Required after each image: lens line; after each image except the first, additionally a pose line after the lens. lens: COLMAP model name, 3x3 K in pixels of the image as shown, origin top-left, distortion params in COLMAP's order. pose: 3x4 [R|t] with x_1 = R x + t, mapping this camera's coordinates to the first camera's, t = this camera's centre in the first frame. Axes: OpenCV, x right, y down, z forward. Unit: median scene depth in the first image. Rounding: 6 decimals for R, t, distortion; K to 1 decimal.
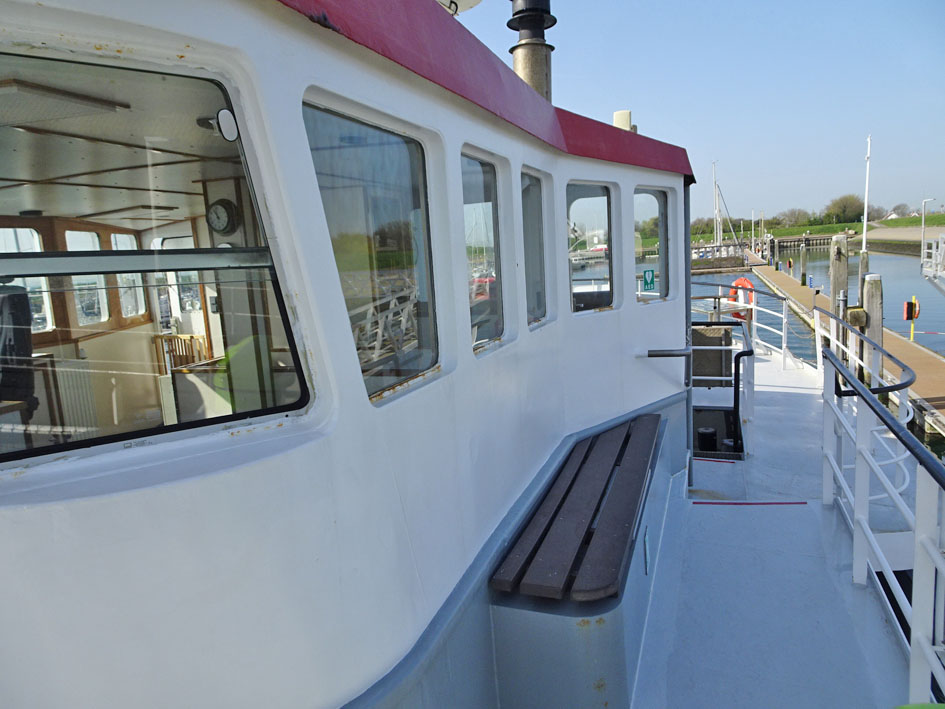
lens RADIAL K [[665.5, 0, 477.1], [0, 665.5, 352.3], [0, 0, 1]] dist [0.003355, 0.000780]
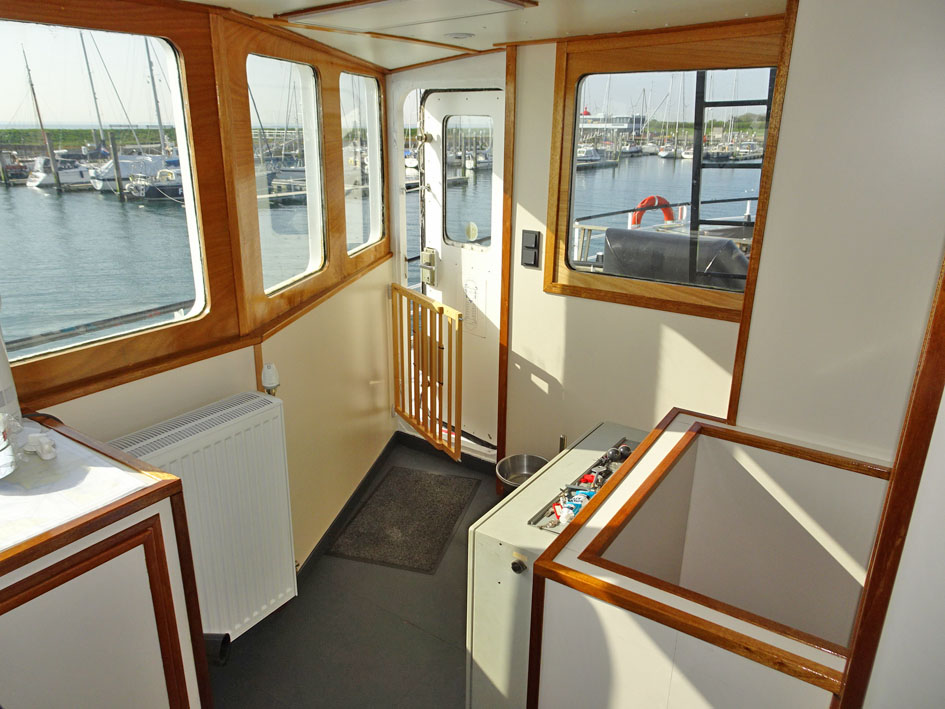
lens RADIAL K [[665.5, 0, 477.1], [0, 665.5, 352.3], [0, 0, 1]] dist [0.003355, 0.000780]
pose [[0.967068, 0.151413, -0.204581, -0.305516], [-0.110677, 0.973997, 0.197688, -0.083757], [0.229194, -0.168535, 0.958679, 0.504694]]
